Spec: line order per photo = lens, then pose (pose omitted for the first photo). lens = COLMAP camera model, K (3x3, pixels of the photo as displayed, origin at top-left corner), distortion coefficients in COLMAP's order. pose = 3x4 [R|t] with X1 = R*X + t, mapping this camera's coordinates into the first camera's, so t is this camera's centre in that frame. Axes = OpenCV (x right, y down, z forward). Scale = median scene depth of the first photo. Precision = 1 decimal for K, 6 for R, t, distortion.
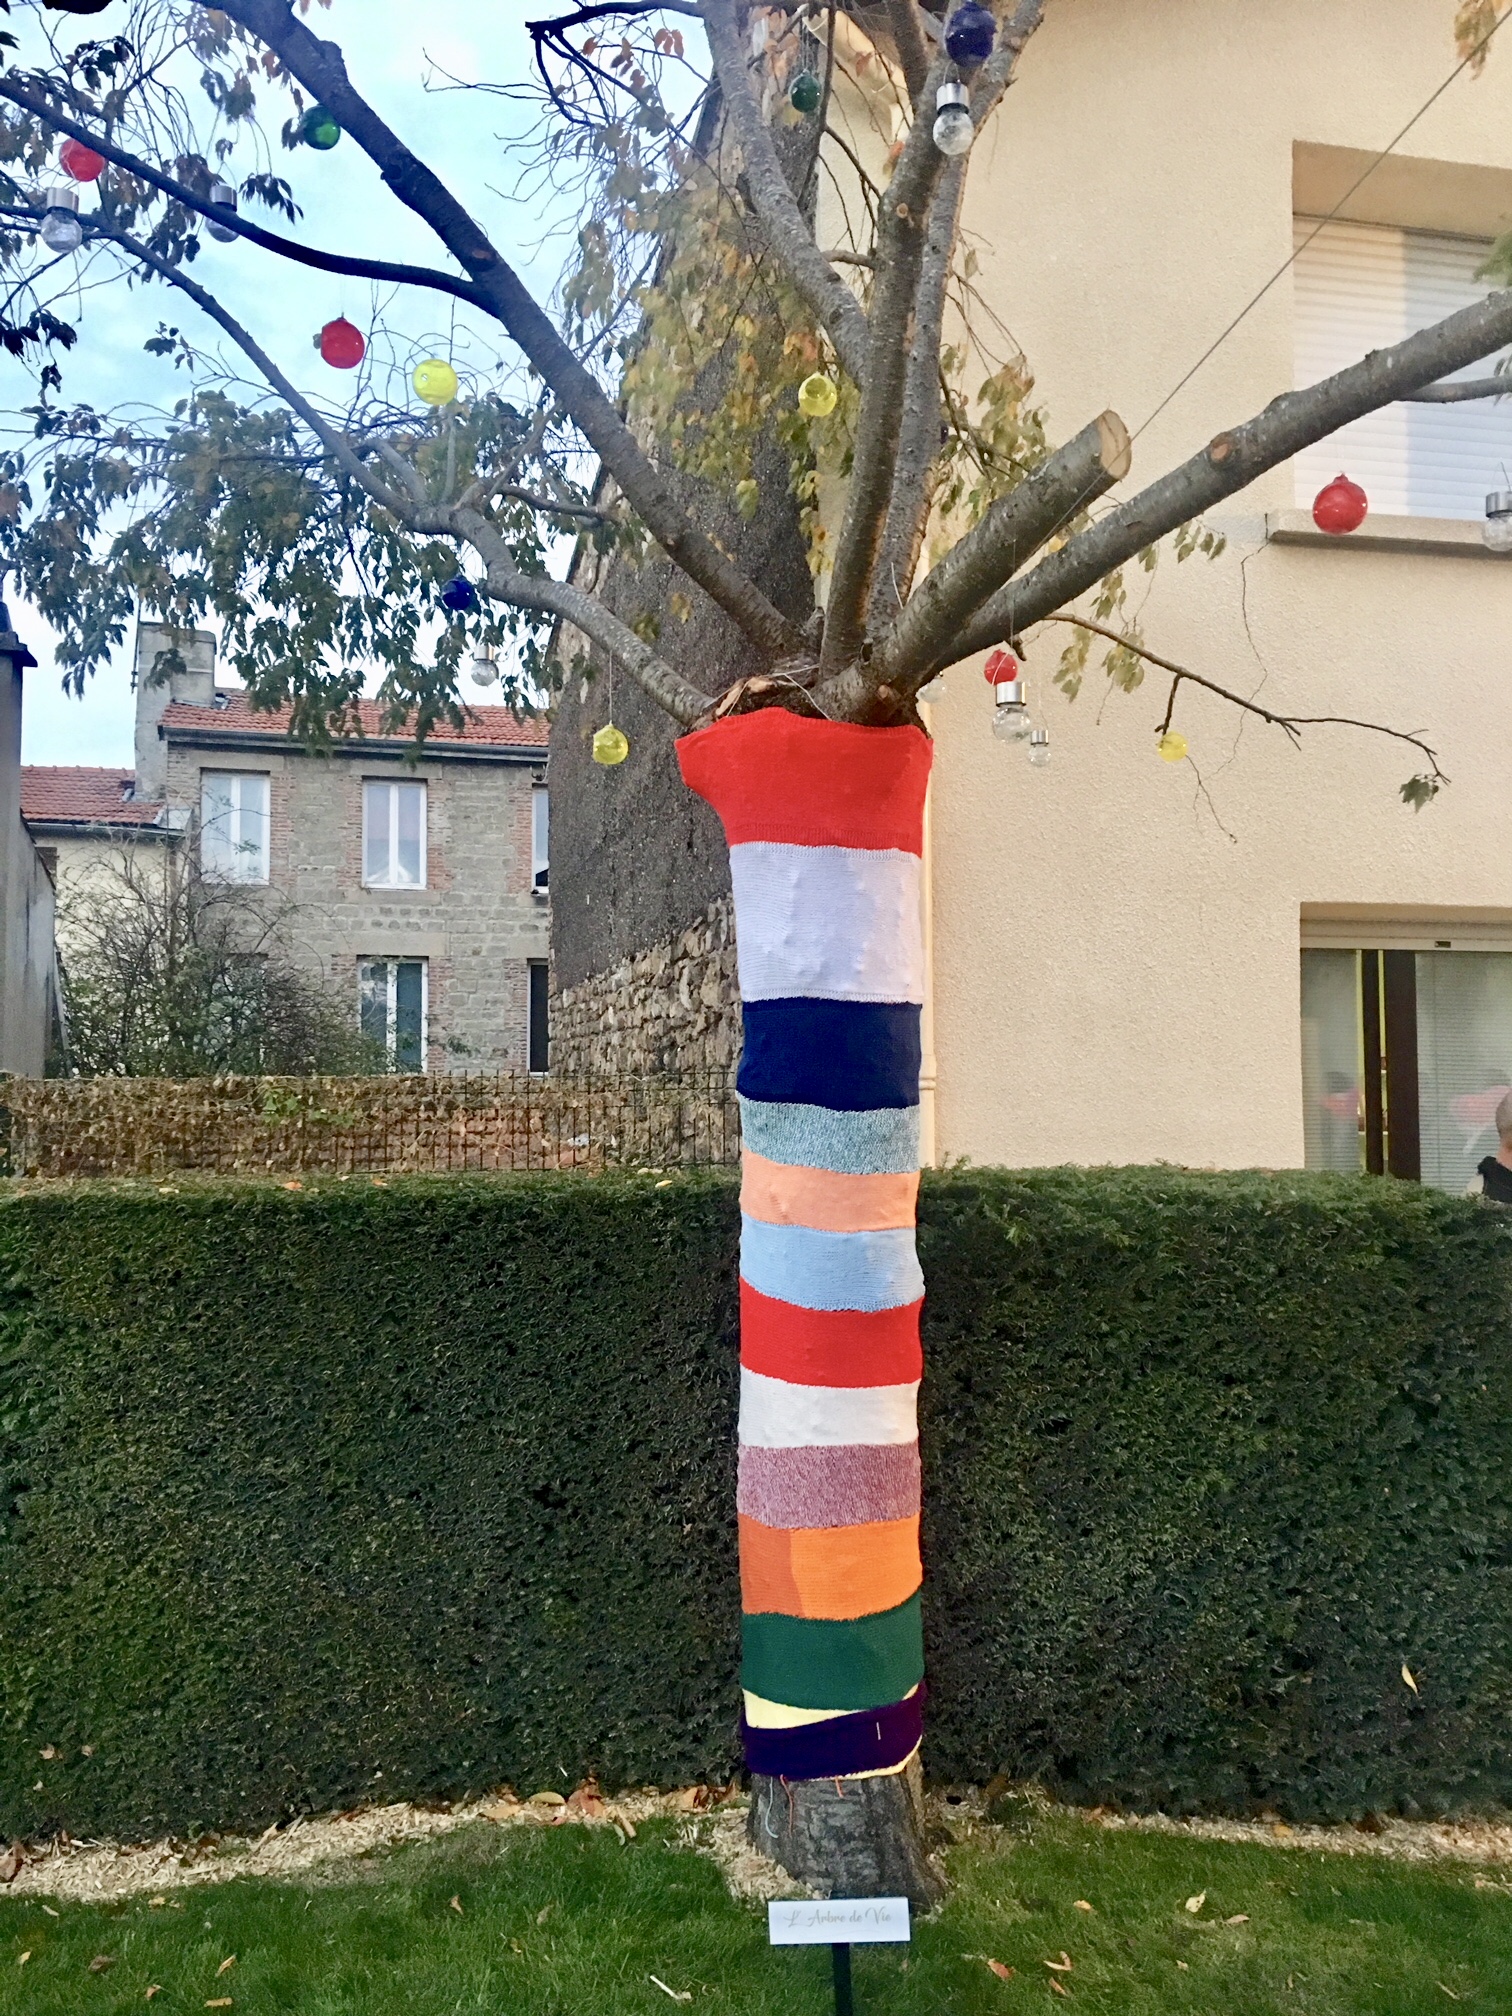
lens RADIAL K [[1668.2, 0, 756.0], [0, 1668.2, 1008.0], [0, 0, 1]] dist [0.097387, -0.158247]
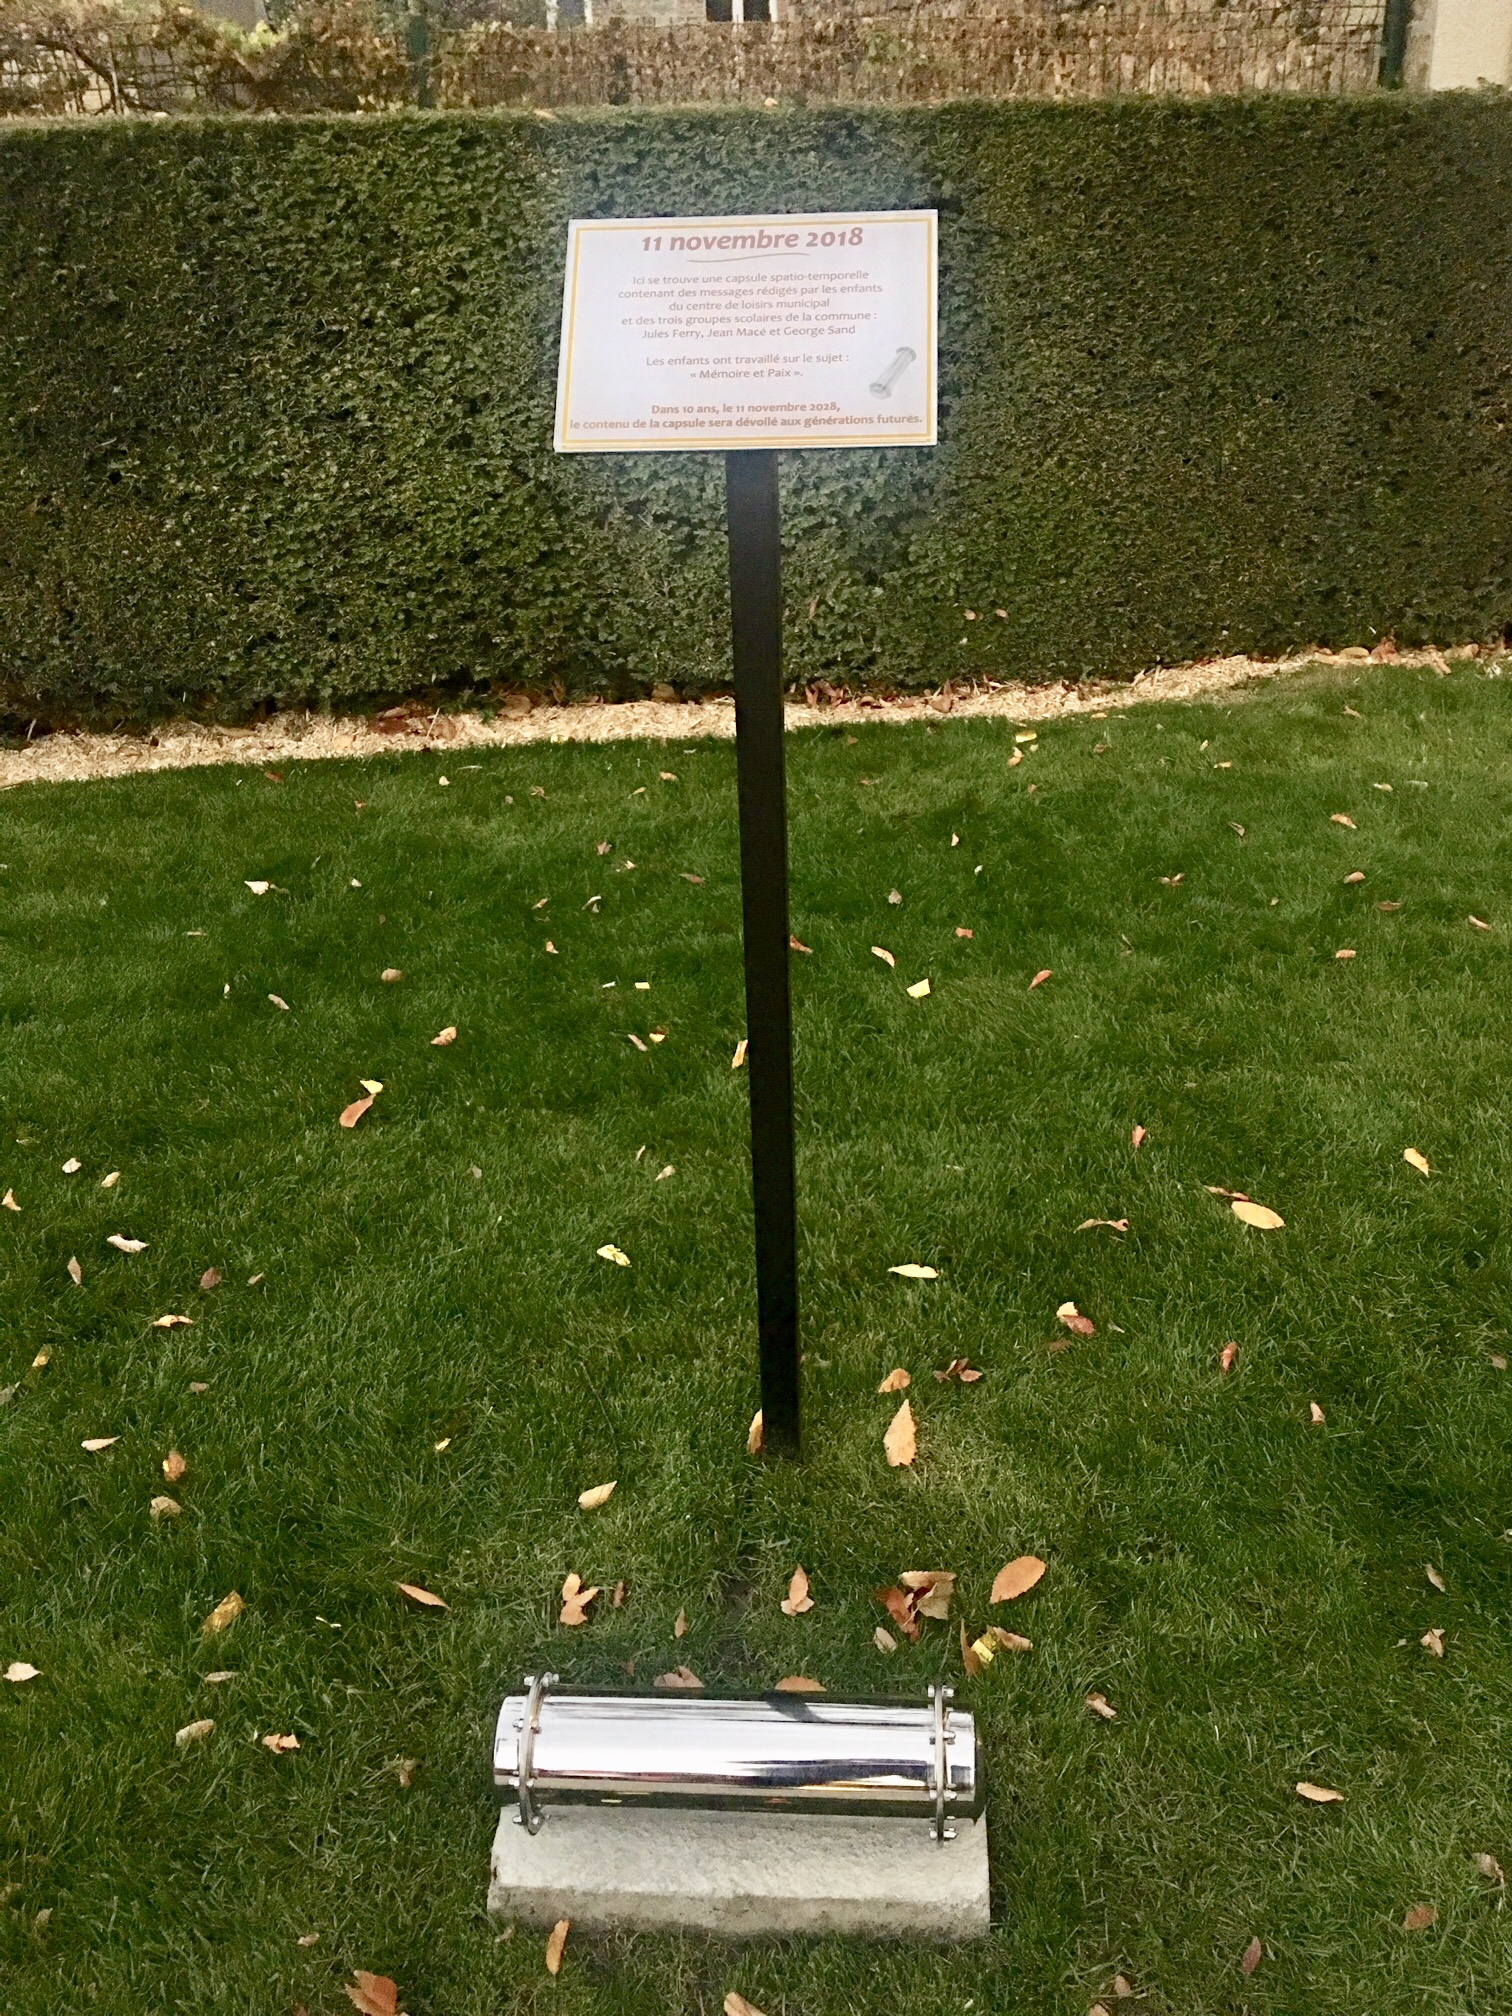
lens RADIAL K [[1668.2, 0, 756.0], [0, 1668.2, 1008.0], [0, 0, 1]] dist [0.097387, -0.158247]
pose [[0.998852, 0.001333, -0.047889, -0.505583], [0.023134, 0.861925, 0.506508, 0.061060], [0.041952, -0.507034, 0.860904, -0.204803]]
